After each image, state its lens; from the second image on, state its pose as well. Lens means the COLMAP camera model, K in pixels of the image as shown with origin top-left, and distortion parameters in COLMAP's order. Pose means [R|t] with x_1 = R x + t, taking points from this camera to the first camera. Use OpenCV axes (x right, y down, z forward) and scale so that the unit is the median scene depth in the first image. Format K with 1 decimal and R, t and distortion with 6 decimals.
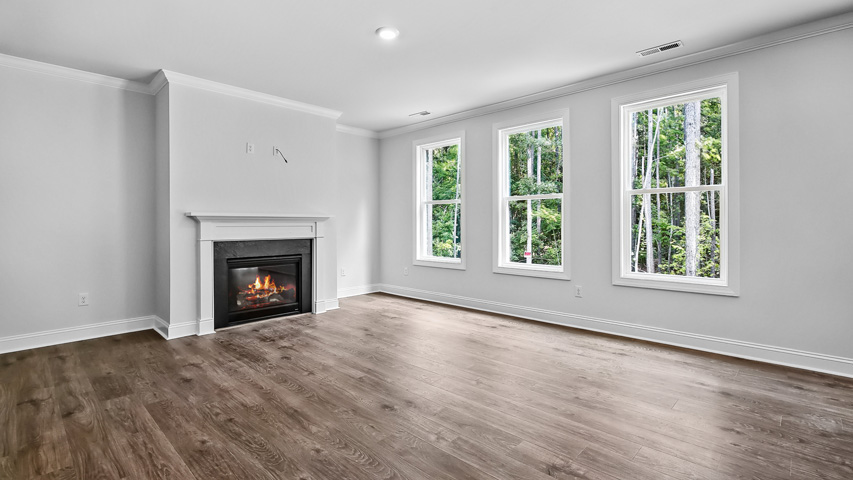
lens RADIAL K [[391.5, 0, 426.5], [0, 391.5, 223.6], [0, 0, 1]] dist [-0.004438, 0.001317]
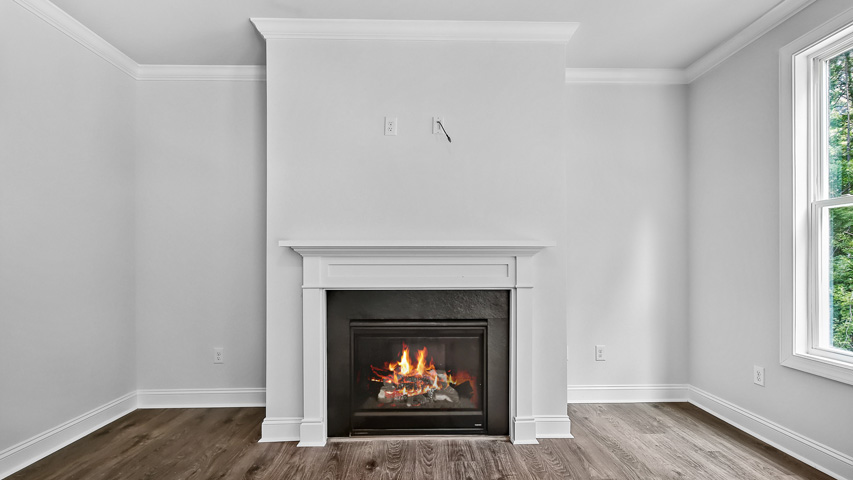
lens RADIAL K [[391.5, 0, 427.3], [0, 391.5, 260.3], [0, 0, 1]] dist [-0.004438, 0.001317]
pose [[0.711553, -0.000366, -0.702632, -0.016233], [-0.001065, 0.999998, -0.001600, 0.001661], [0.702631, 0.001887, 0.711552, 0.632044]]
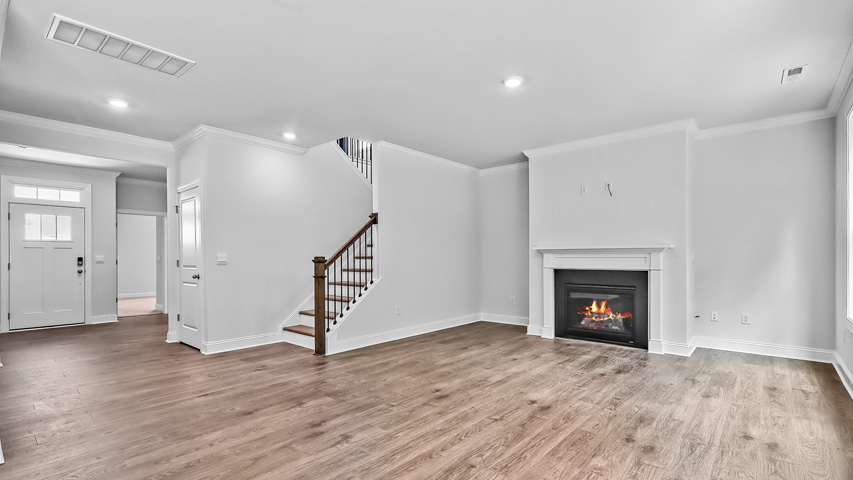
lens RADIAL K [[391.5, 0, 432.6], [0, 391.5, 254.8], [0, 0, 1]] dist [-0.004438, 0.001317]
pose [[0.058485, 0.000524, -0.998288, 0.671446], [0.003299, 0.999994, 0.000718, -0.002663], [0.998283, -0.003336, 0.058483, 0.482564]]
